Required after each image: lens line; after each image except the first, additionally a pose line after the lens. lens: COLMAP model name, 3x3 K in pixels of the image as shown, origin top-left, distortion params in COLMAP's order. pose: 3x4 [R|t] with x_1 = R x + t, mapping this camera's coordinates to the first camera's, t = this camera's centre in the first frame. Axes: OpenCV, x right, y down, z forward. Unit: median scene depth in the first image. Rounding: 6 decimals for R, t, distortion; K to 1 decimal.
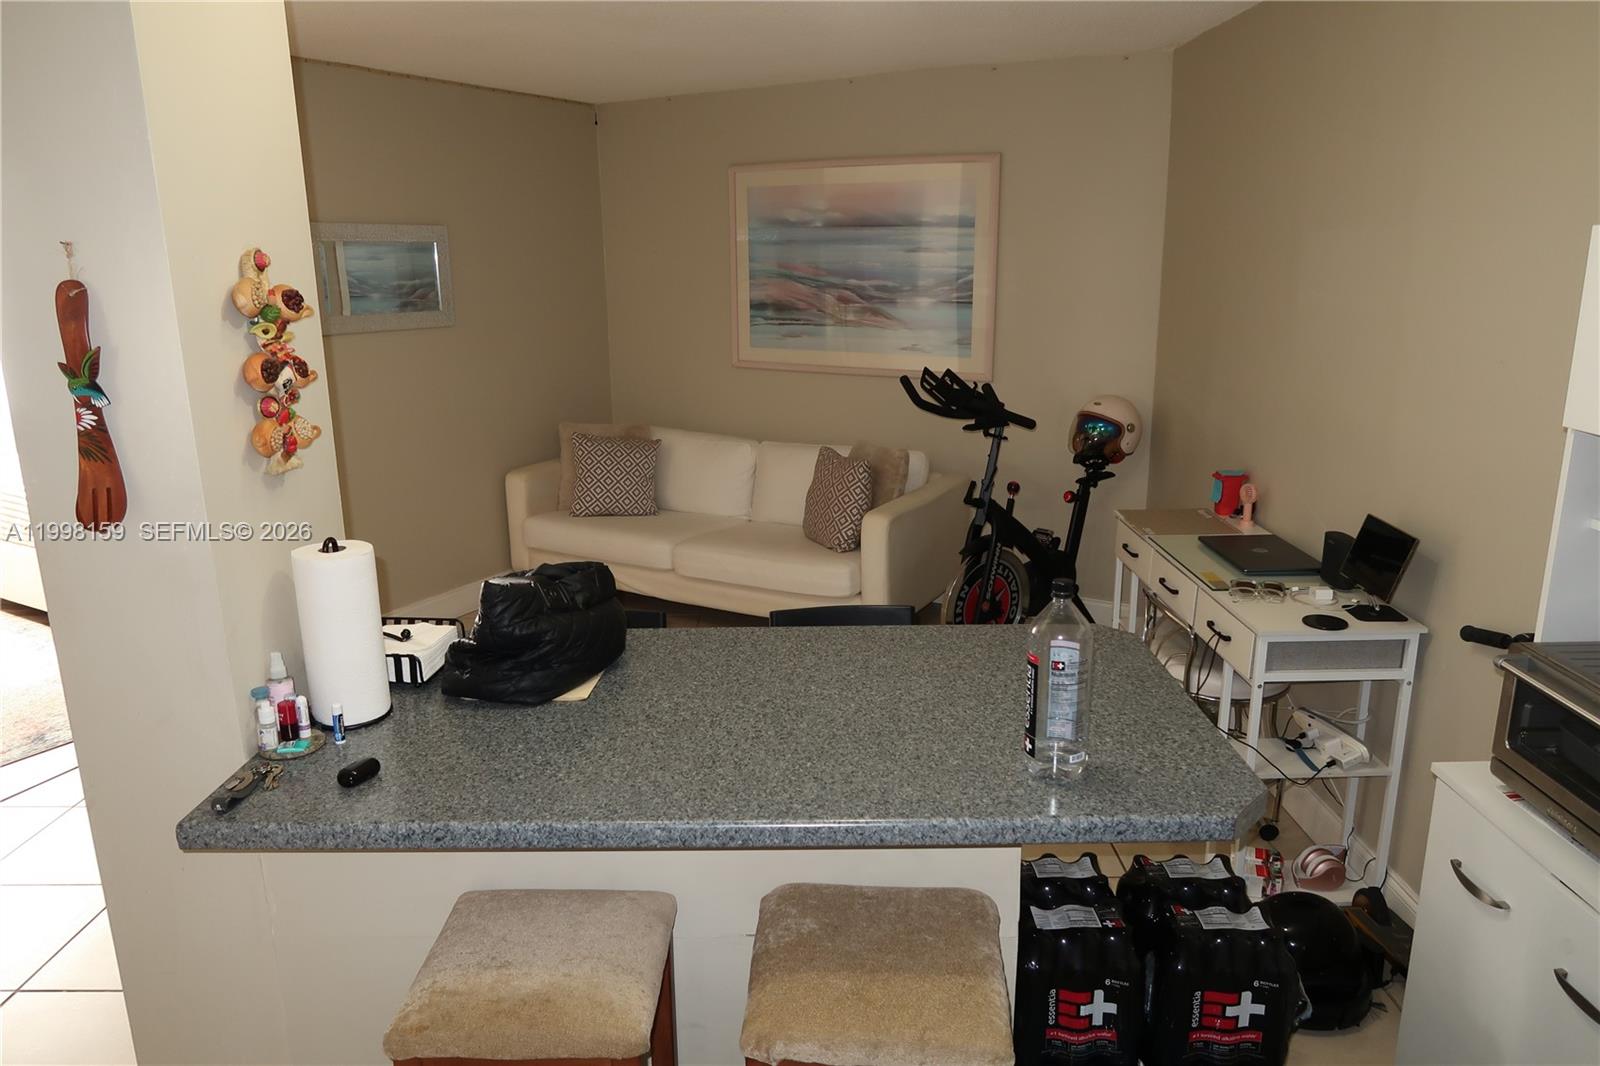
lens RADIAL K [[1098.3, 0, 800.0], [0, 1098.3, 533.0], [0, 0, 1]] dist [-0.031048, 0.005639]
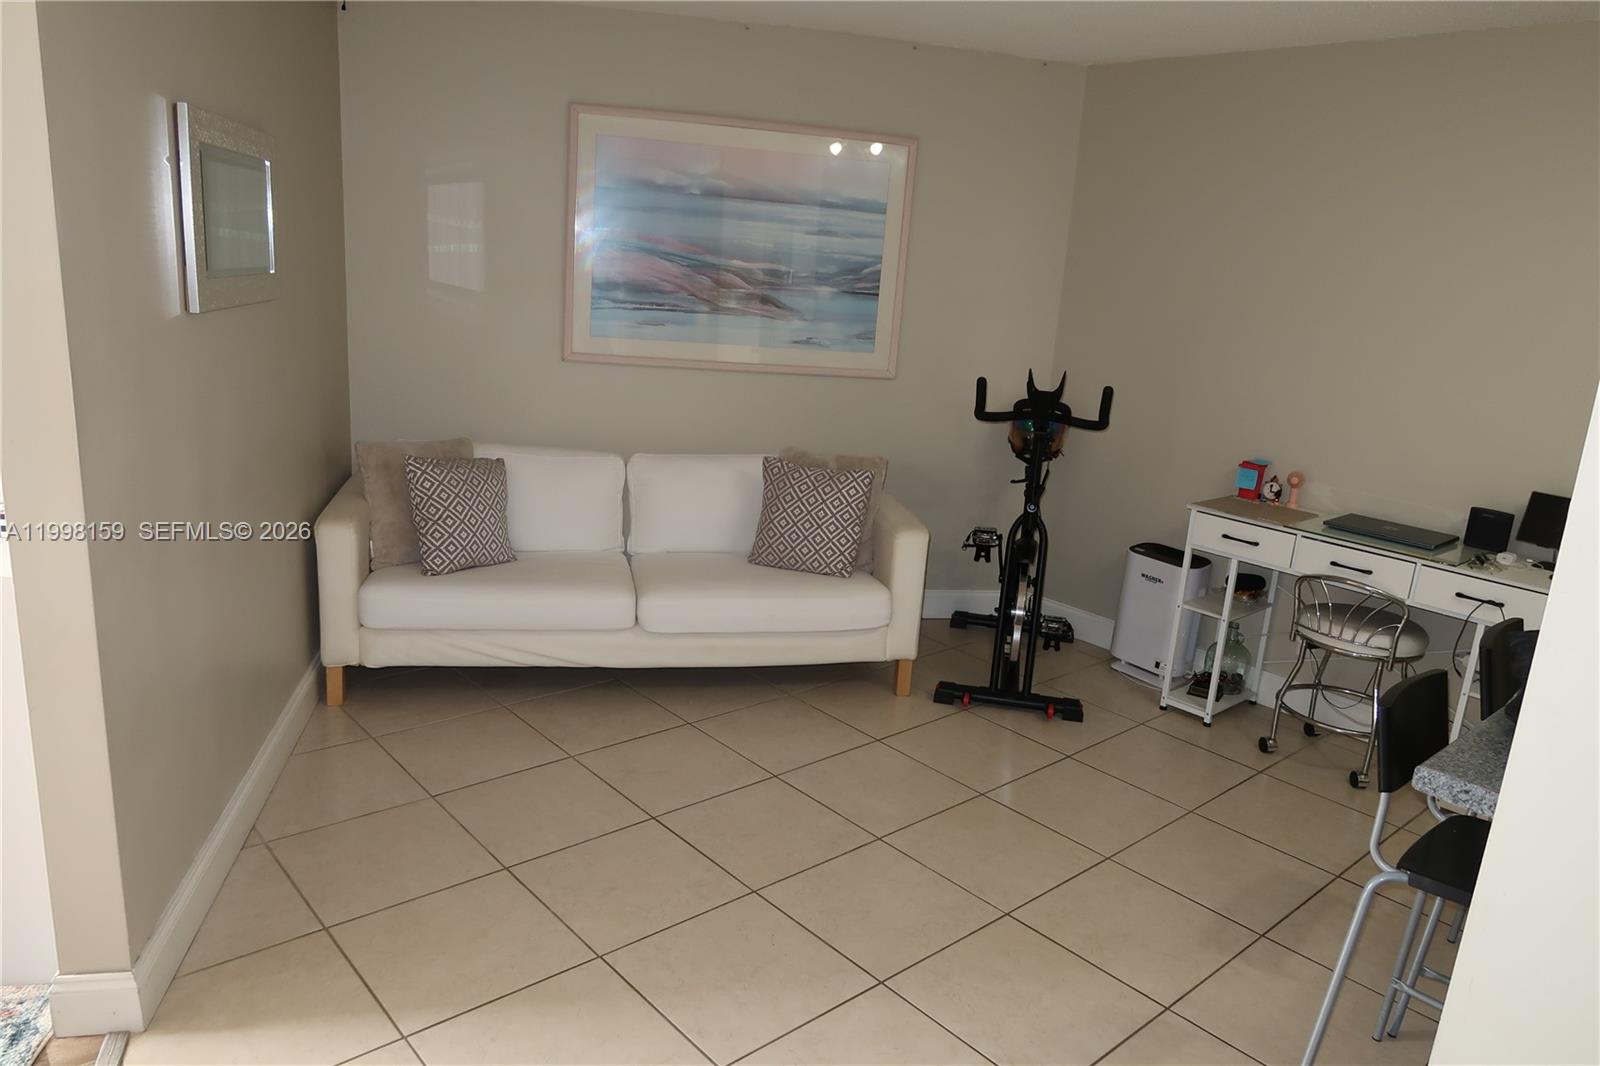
lens RADIAL K [[1098.3, 0, 800.0], [0, 1098.3, 533.0], [0, 0, 1]] dist [-0.031048, 0.005639]
pose [[0.746123, -0.108746, 0.656868, -0.504220], [0.087404, 0.994031, 0.065284, -0.070104], [-0.660047, 0.008703, 0.751174, 0.321236]]
